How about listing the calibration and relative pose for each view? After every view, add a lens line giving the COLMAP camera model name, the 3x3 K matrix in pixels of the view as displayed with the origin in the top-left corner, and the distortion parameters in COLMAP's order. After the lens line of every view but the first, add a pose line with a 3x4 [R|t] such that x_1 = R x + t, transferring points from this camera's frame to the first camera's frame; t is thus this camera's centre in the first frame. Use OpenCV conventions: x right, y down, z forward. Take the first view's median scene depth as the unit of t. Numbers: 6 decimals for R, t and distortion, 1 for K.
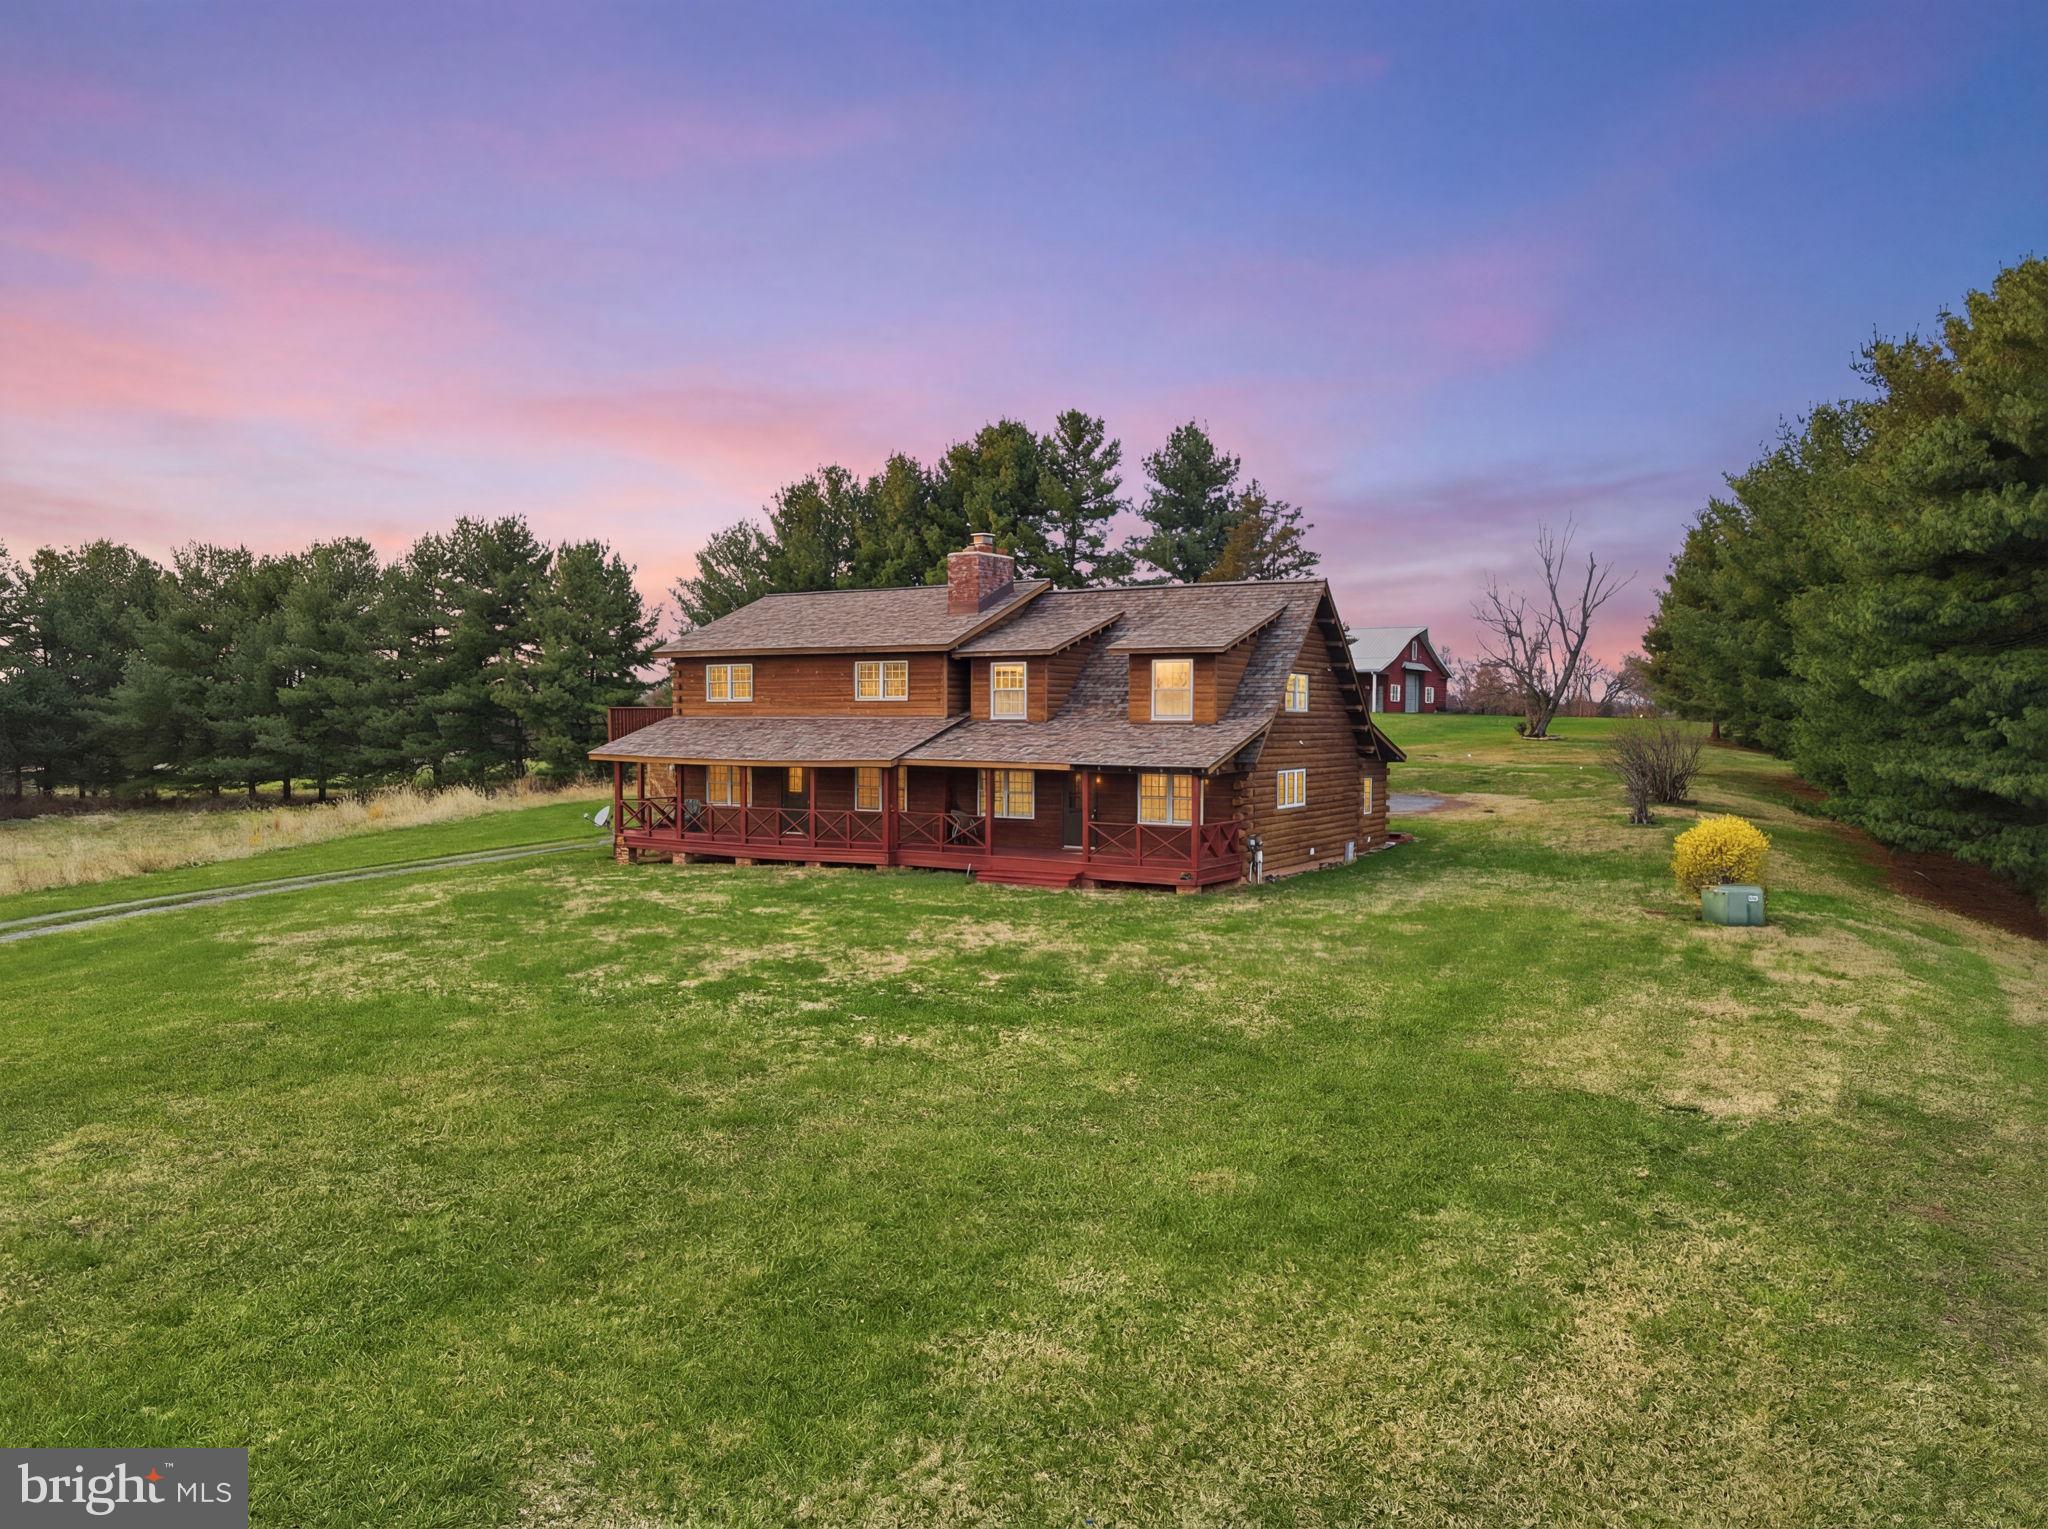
lens RADIAL K [[1503.0, 0, 1015.4], [0, 1503.0, 767.8], [0, 0, 1]] dist [0.001793, 0.030213]
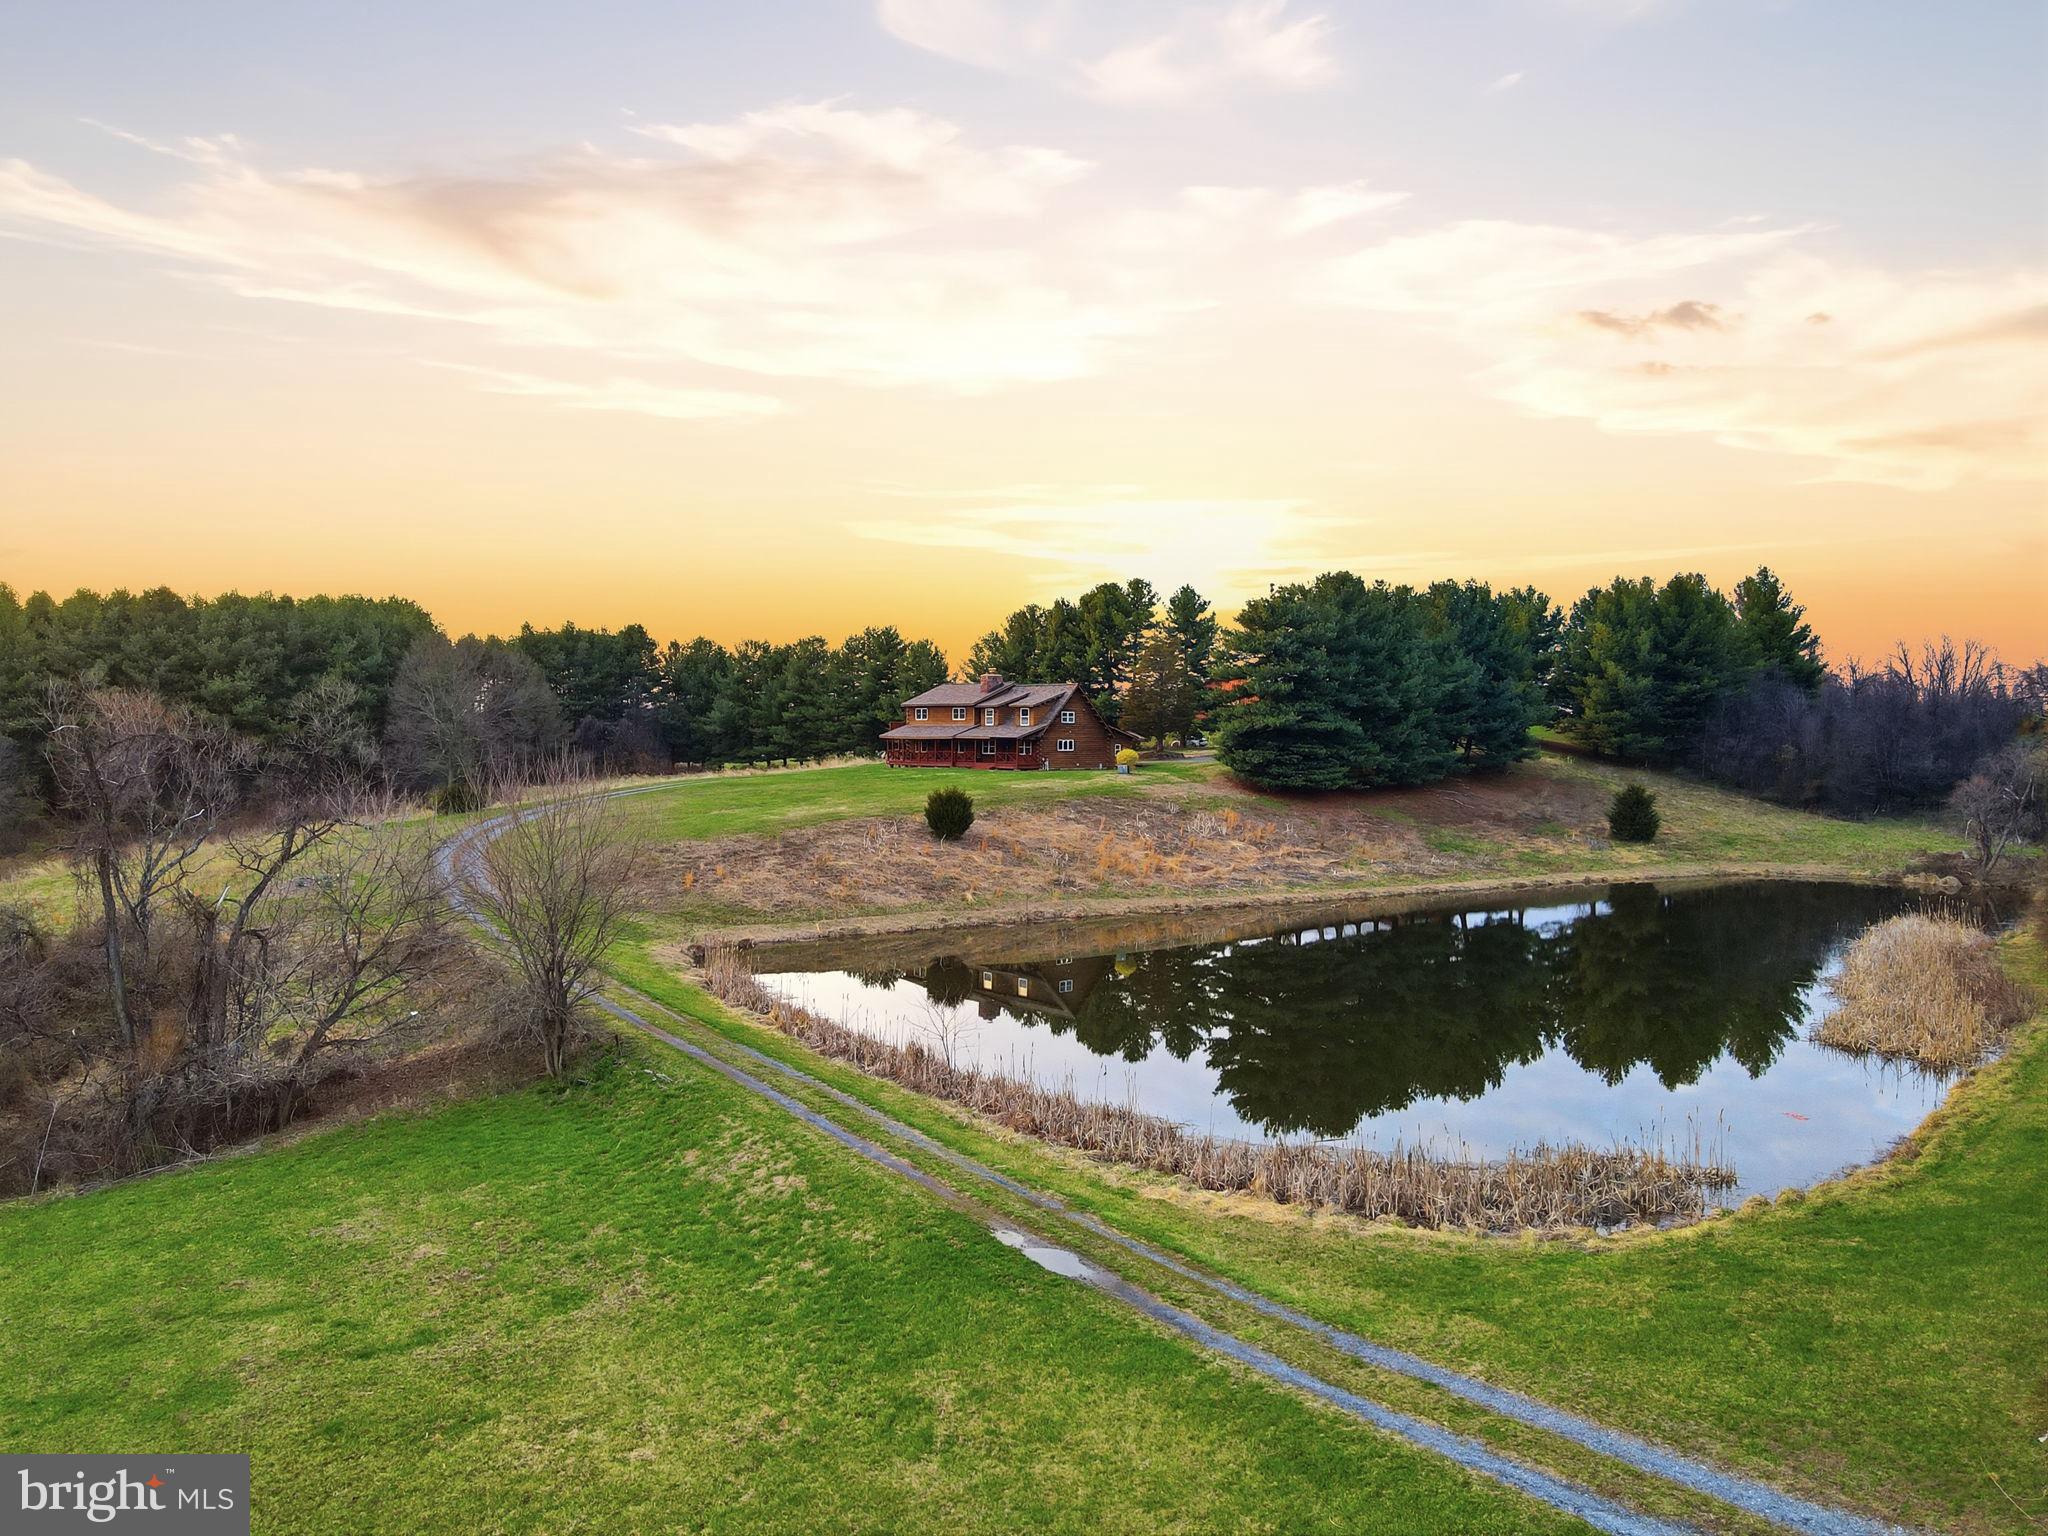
lens RADIAL K [[1503.0, 0, 1026.3], [0, 1503.0, 762.1], [0, 0, 1]] dist [0.001793, 0.030213]
pose [[0.961241, 0.005082, -0.275661, 0.386991], [-0.008464, 0.999903, -0.011080, 0.034053], [0.275578, 0.012984, 0.961191, -0.859081]]
